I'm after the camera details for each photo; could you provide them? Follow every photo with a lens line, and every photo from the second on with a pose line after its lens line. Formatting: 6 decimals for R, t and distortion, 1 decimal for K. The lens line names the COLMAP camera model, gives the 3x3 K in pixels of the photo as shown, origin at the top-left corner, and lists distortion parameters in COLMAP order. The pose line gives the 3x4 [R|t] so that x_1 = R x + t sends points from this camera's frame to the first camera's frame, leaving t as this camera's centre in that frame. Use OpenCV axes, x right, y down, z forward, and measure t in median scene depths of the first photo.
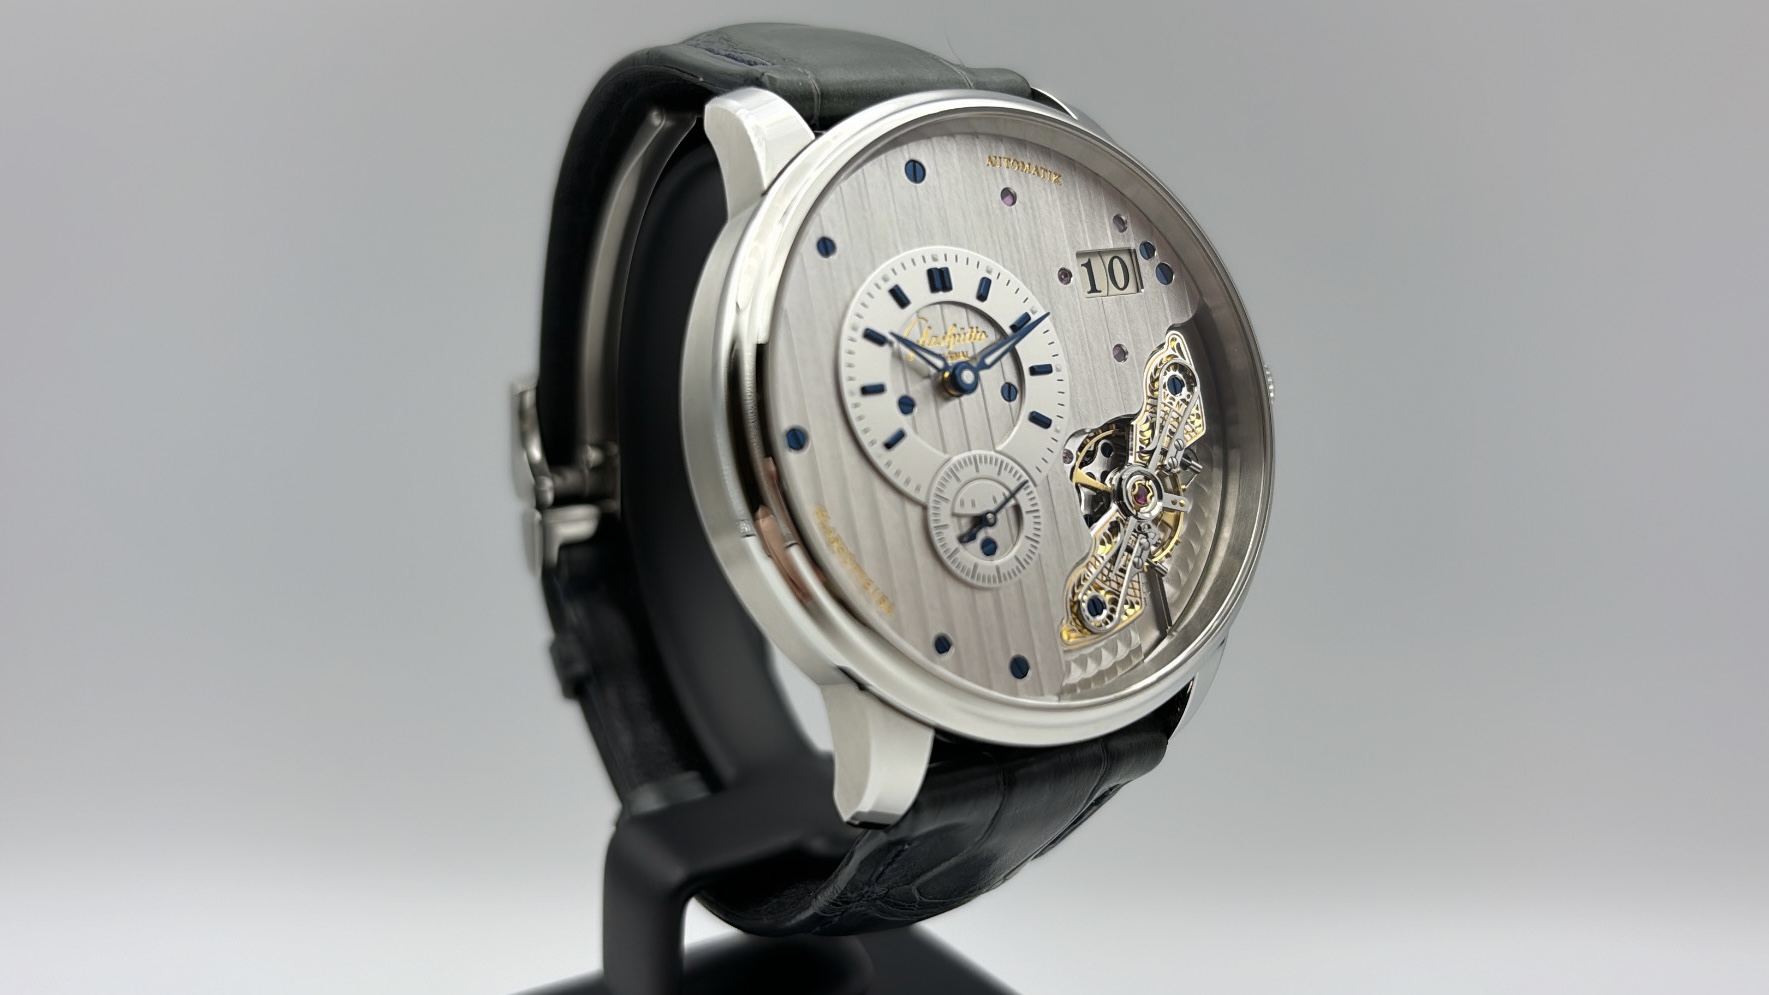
lens RADIAL K [[1816.5, 0, 884.5], [0, 1816.5, 497.5], [0, 0, 1]] dist [0.016455, 0.000258]
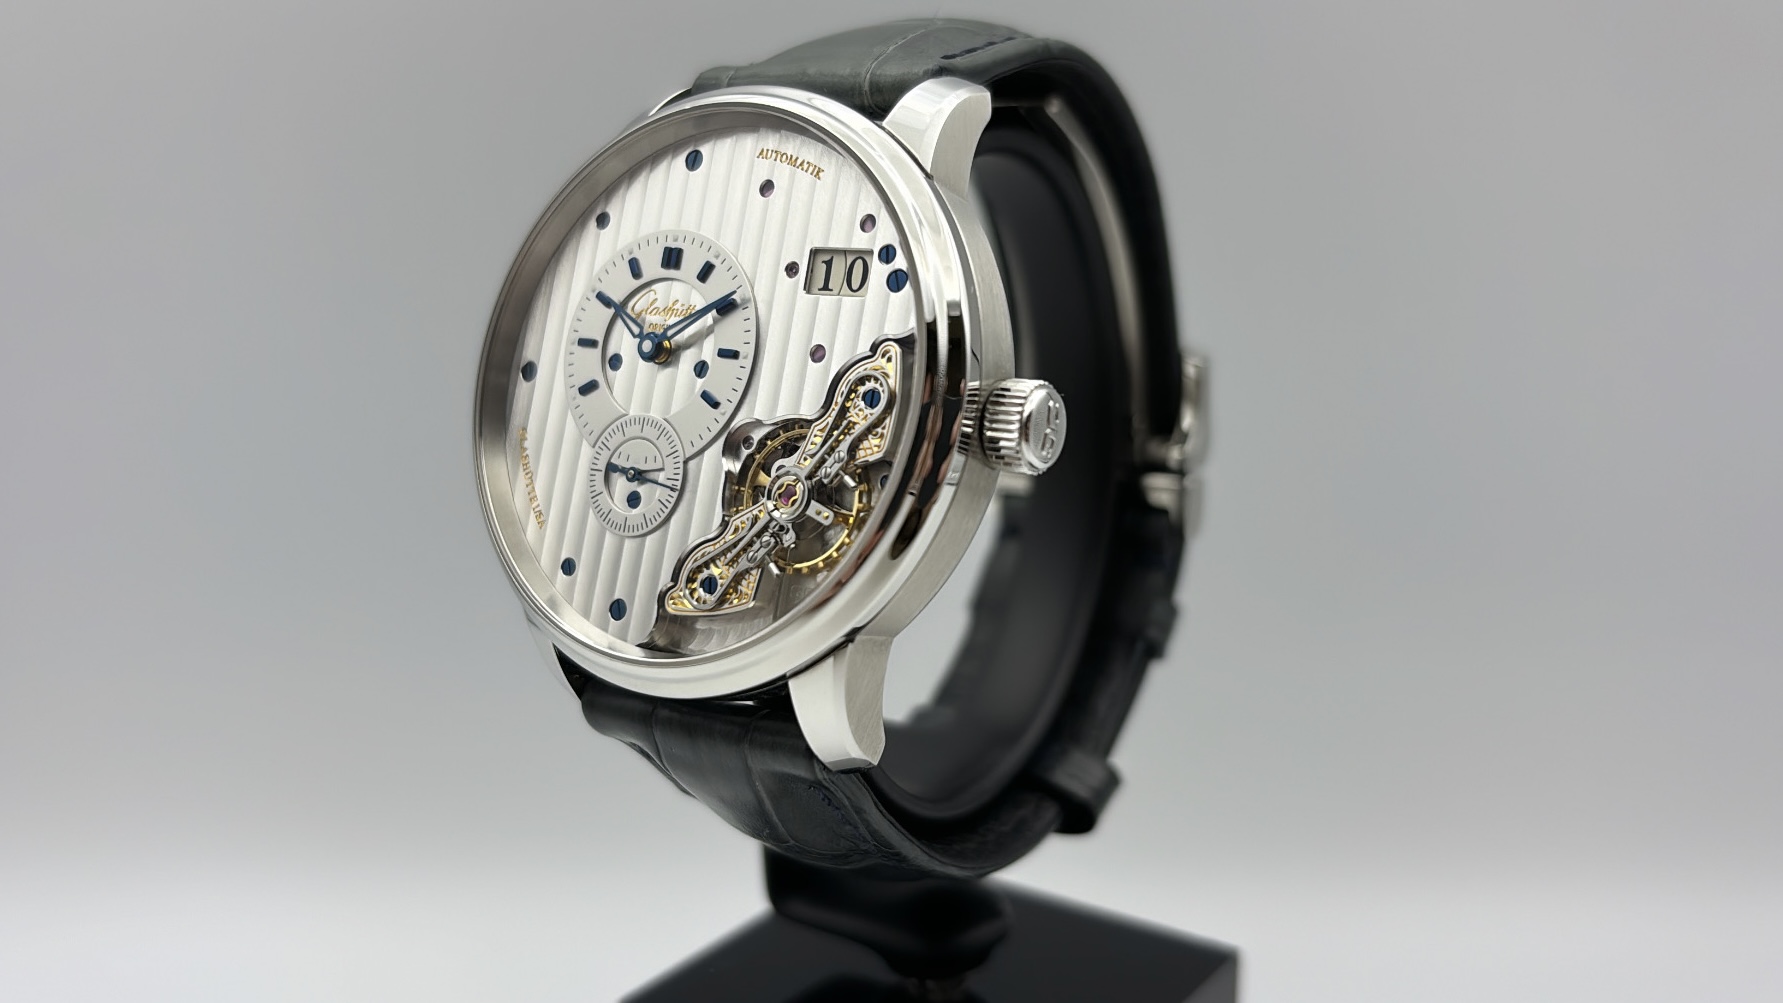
lens RADIAL K [[1830.8, 0, 891.5], [0, 1830.8, 501.5], [0, 0, 1]] dist [0.016455, 0.000258]
pose [[0.397989, 0.205248, -0.894135, 1.101033], [-0.187414, 0.972286, 0.139768, -0.154877], [0.898043, 0.111947, 0.425426, 0.651825]]
